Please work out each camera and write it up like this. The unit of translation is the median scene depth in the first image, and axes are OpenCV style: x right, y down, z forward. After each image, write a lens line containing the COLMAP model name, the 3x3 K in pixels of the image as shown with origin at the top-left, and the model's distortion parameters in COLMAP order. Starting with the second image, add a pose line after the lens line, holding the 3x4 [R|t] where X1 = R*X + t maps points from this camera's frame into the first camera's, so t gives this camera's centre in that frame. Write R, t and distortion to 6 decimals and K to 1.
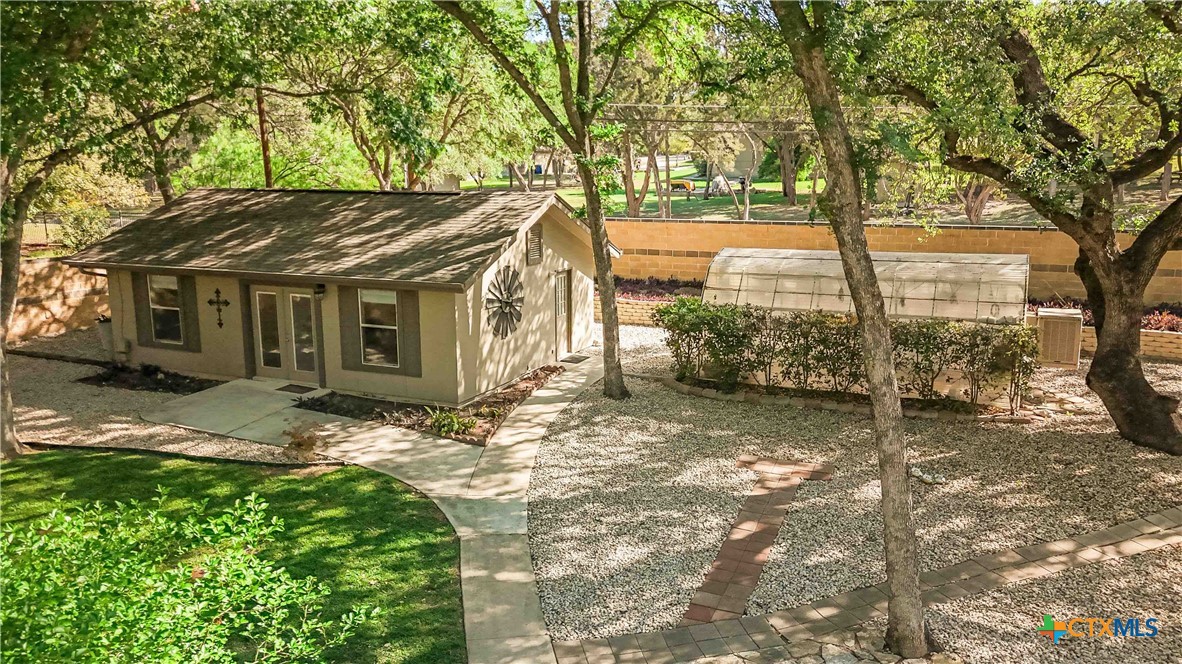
lens RADIAL K [[861.9, 0, 591.0], [0, 861.9, 332.0], [0, 0, 1]] dist [0.003285, 0.000924]
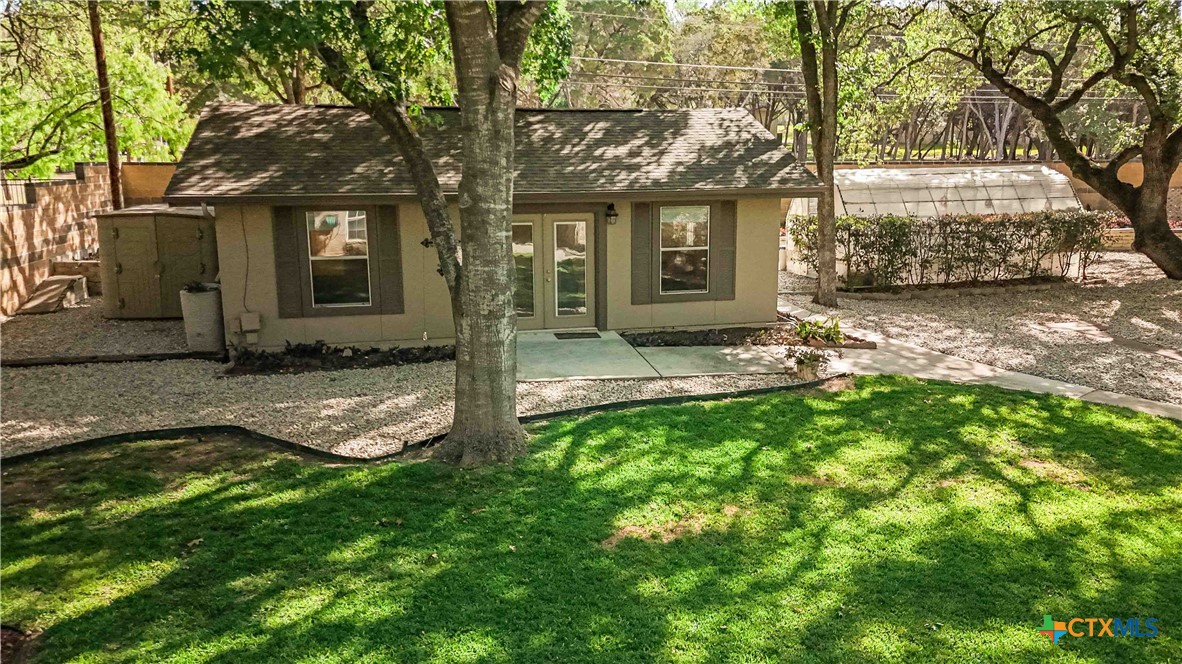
lens RADIAL K [[861.9, 0, 591.0], [0, 861.9, 332.0], [0, 0, 1]] dist [0.003285, 0.000924]
pose [[0.765006, -0.109961, 0.634566, -0.873715], [0.115814, 0.992742, 0.032408, 0.038141], [-0.633524, 0.048699, 0.772189, 0.367186]]
